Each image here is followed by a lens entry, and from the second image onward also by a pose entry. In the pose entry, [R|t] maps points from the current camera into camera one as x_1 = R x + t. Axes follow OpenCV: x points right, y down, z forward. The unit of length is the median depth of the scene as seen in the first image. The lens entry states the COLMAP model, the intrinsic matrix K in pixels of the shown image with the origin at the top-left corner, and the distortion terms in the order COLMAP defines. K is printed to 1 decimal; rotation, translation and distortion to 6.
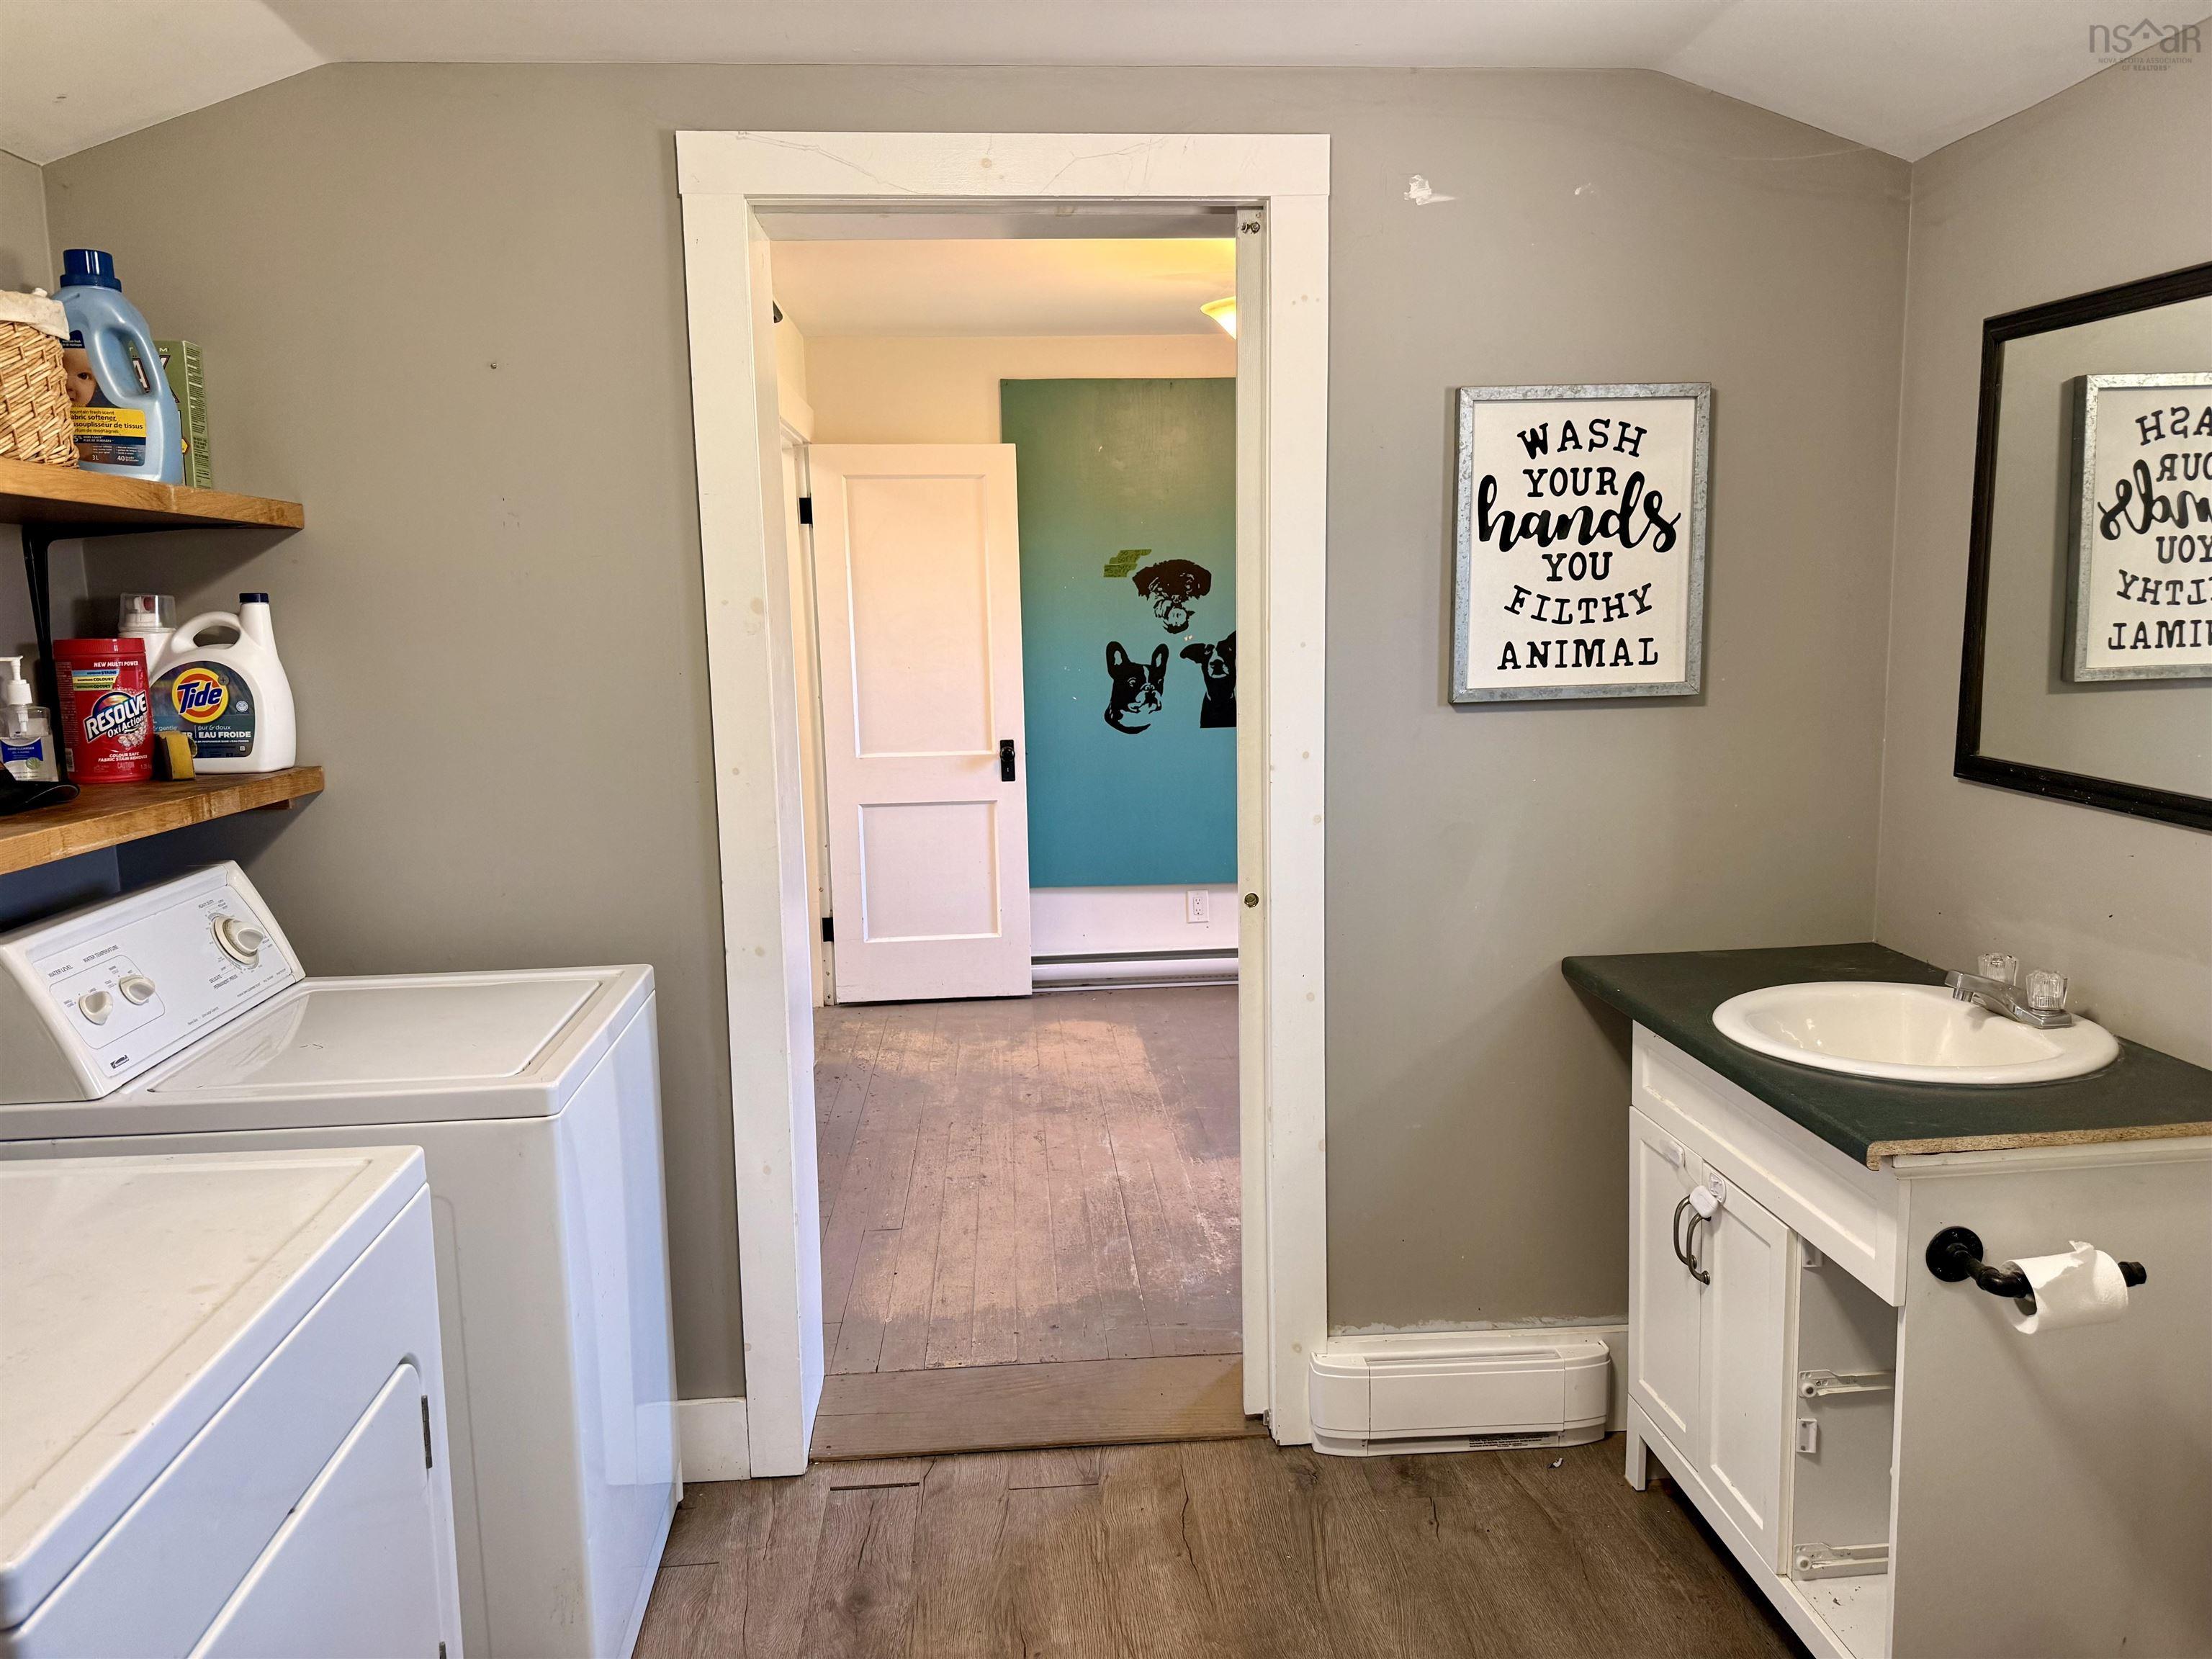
lens RADIAL K [[1565.9, 0, 1106.0], [0, 1565.9, 829.5], [0, 0, 1]] dist [0.051261, -0.058705]
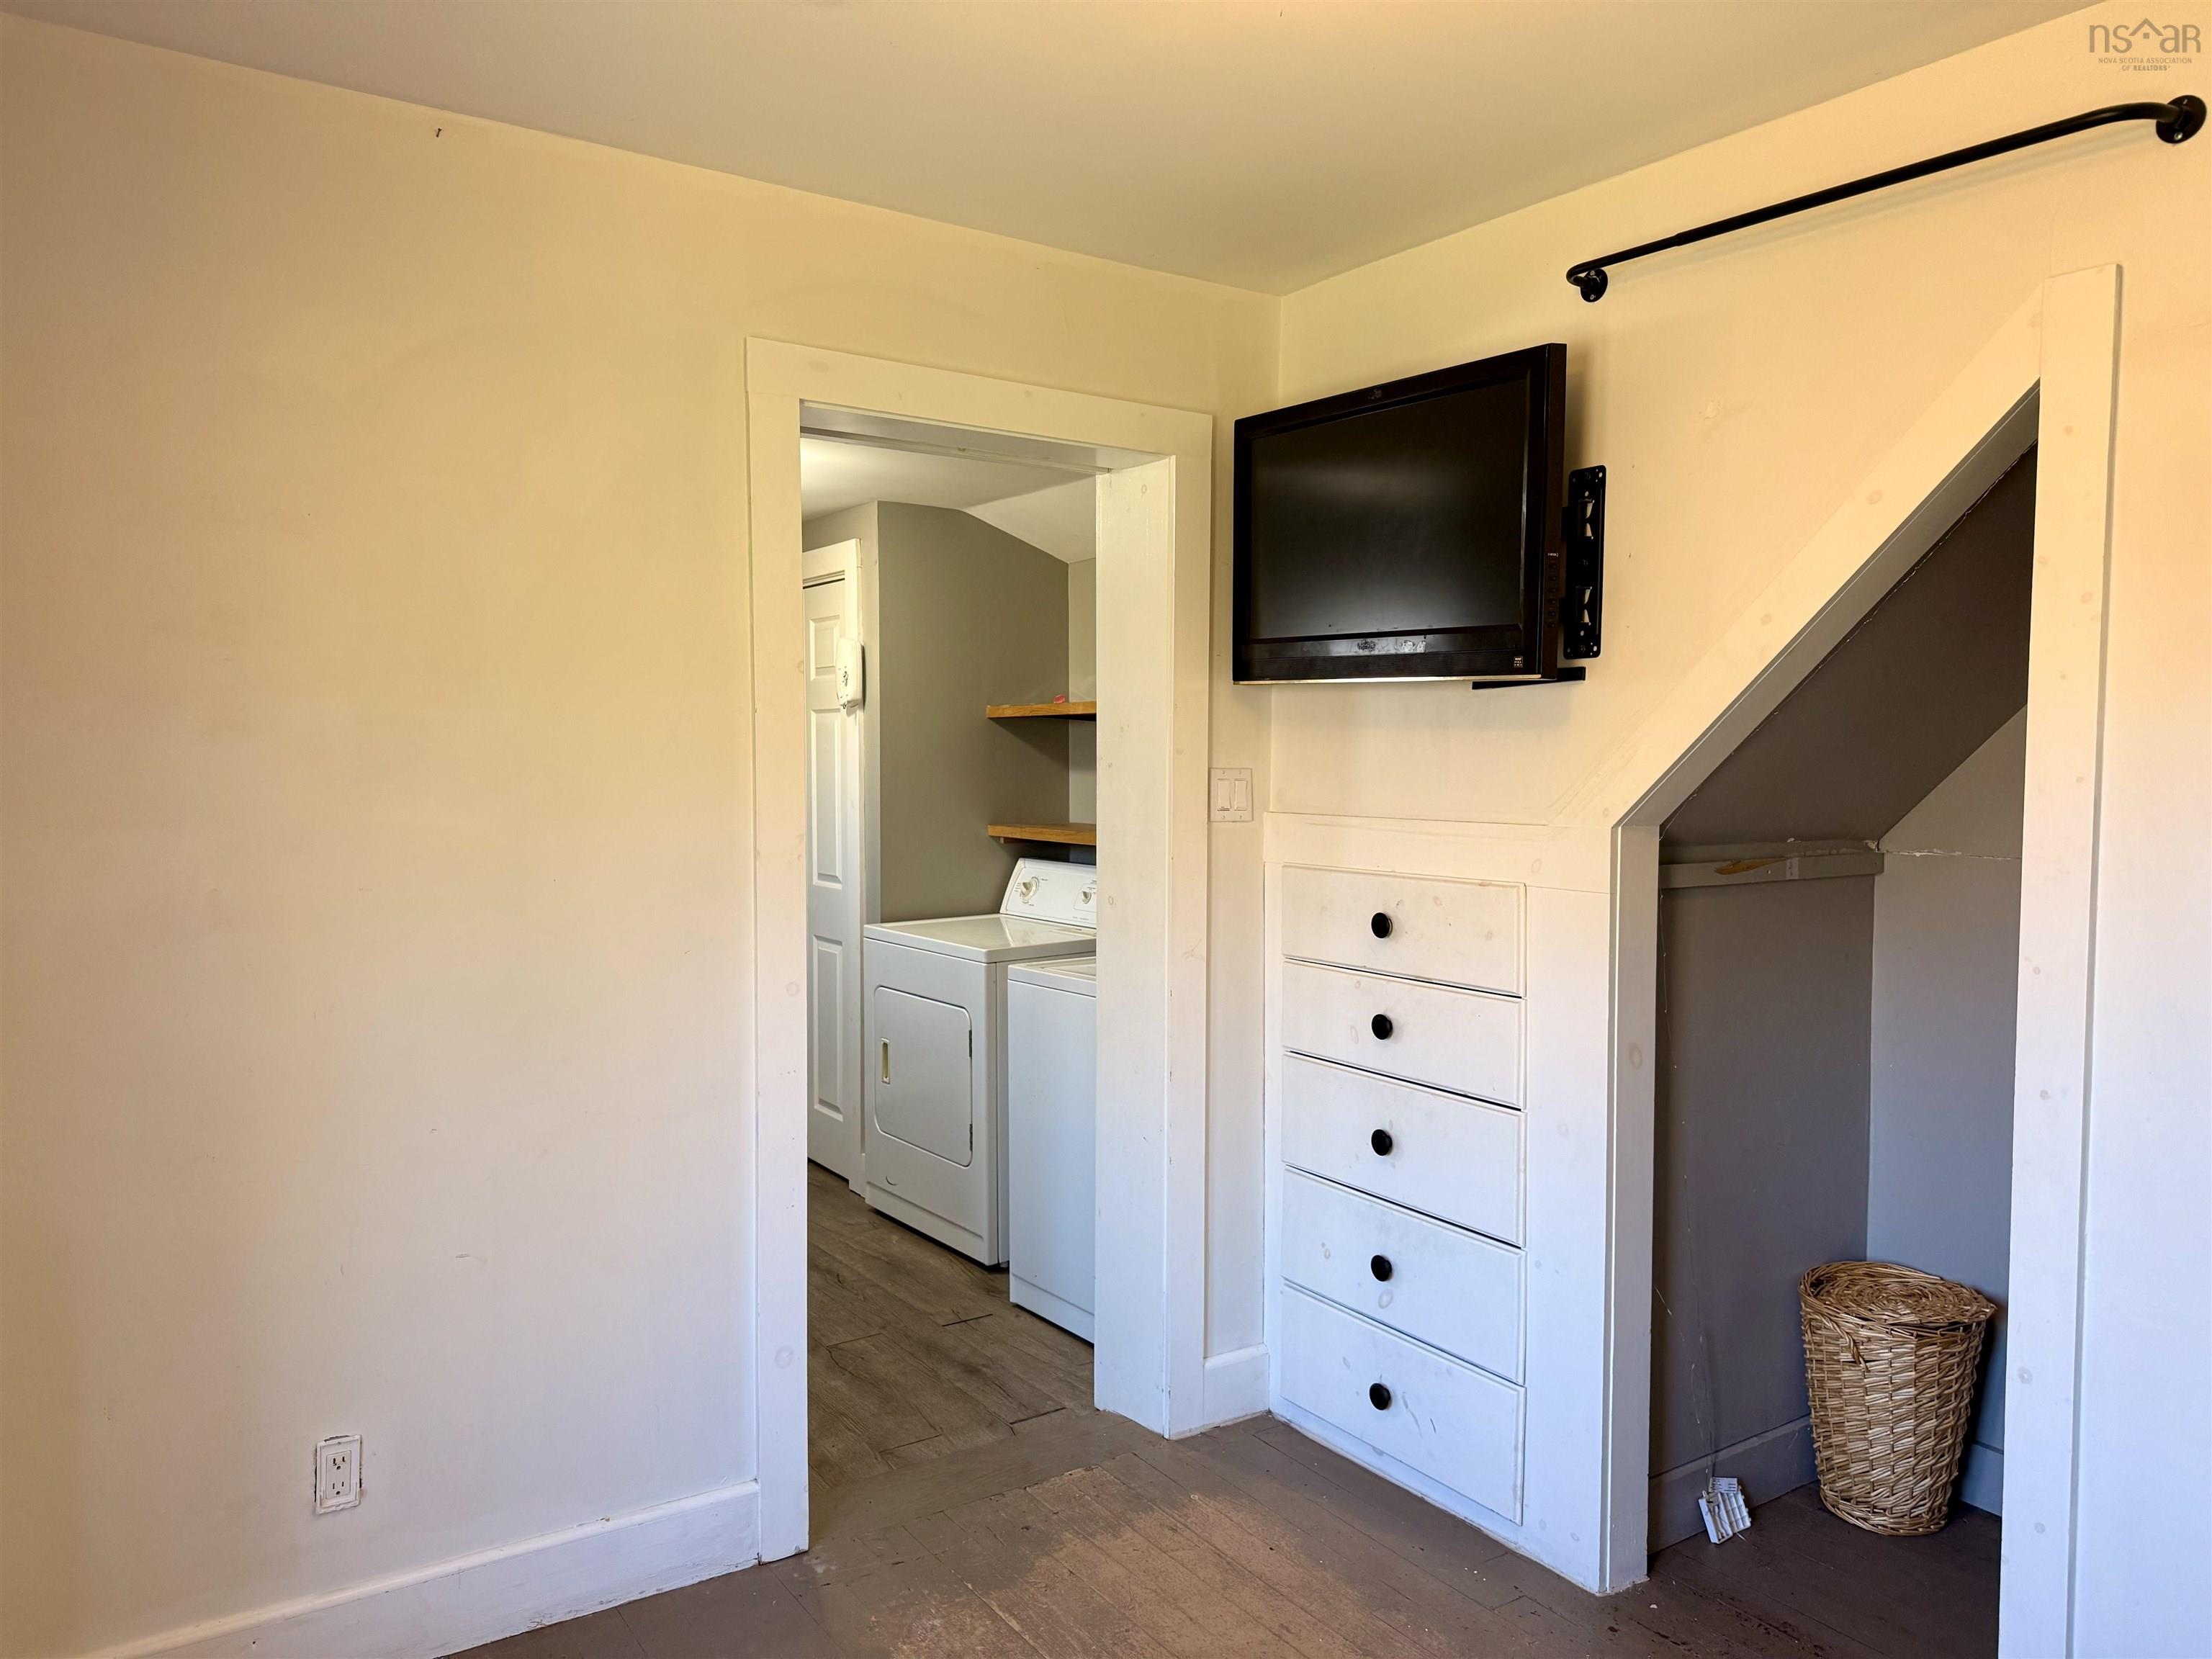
lens RADIAL K [[1565.9, 0, 1106.0], [0, 1565.9, 829.5], [0, 0, 1]] dist [0.051261, -0.058705]
pose [[-0.861801, 0.044837, -0.505261, 0.369844], [-0.062356, 0.979166, 0.193250, -0.263050], [0.503399, 0.198049, -0.841050, 1.688319]]
